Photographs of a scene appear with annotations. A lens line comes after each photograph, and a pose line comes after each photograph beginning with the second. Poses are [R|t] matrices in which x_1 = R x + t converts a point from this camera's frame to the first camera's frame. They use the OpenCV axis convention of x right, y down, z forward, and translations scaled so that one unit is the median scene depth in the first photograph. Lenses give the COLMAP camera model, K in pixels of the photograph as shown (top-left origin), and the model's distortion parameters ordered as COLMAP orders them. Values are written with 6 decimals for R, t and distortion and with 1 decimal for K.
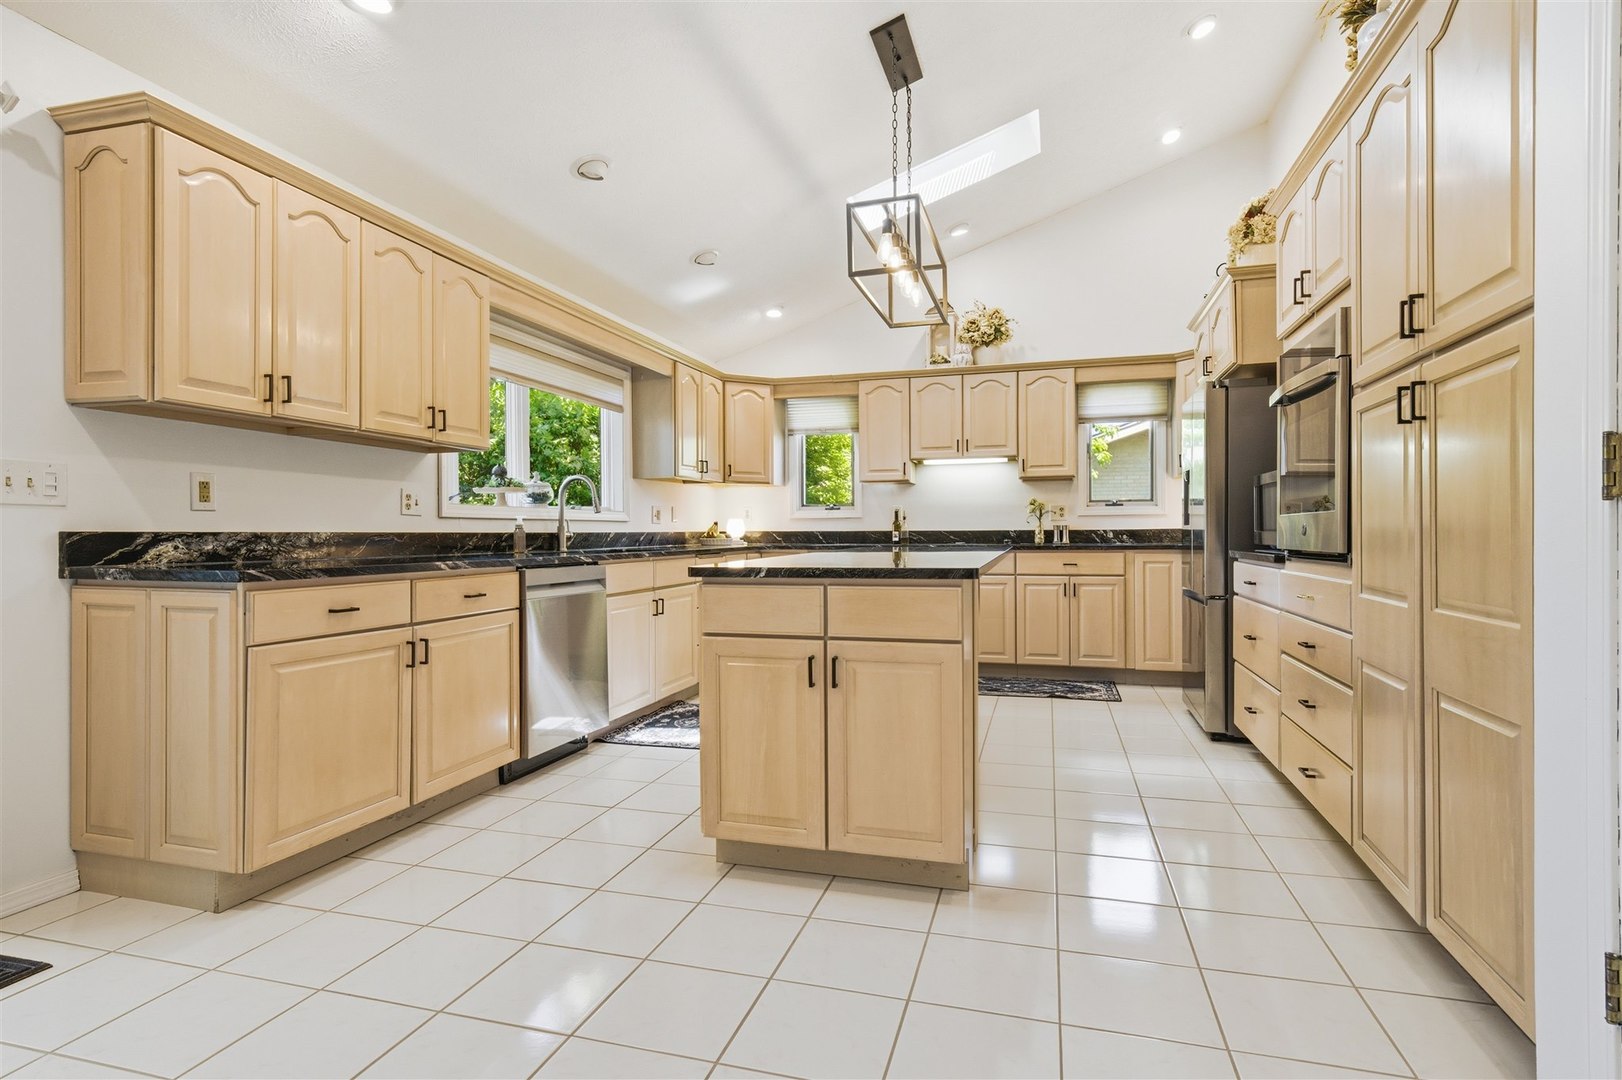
lens RADIAL K [[826.3, 0, 814.0], [0, 826.3, 534.4], [0, 0, 1]] dist [0.018175, 0.000535]
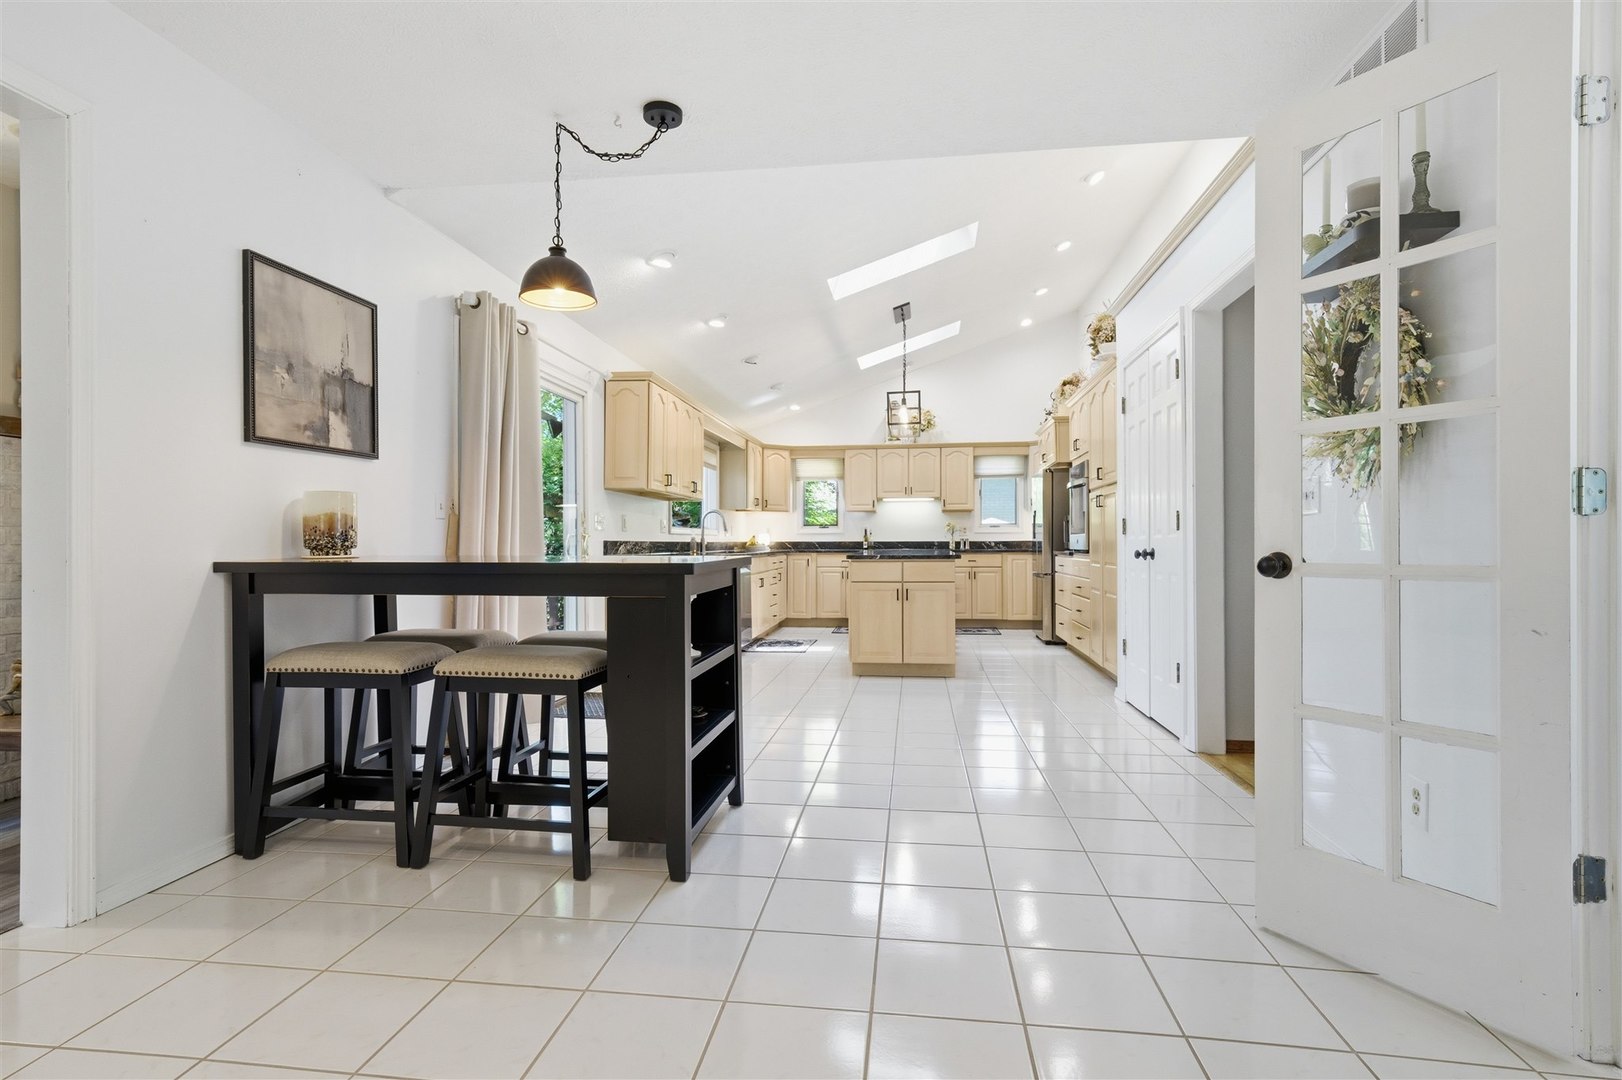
lens RADIAL K [[826.3, 0, 810.0], [0, 826.3, 542.1], [0, 0, 1]] dist [0.018175, 0.000535]
pose [[0.988061, 0.002693, 0.154040, -0.296163], [-0.001971, 0.999986, -0.004836, 0.005506], [-0.154051, 0.004475, 0.988053, -0.669951]]
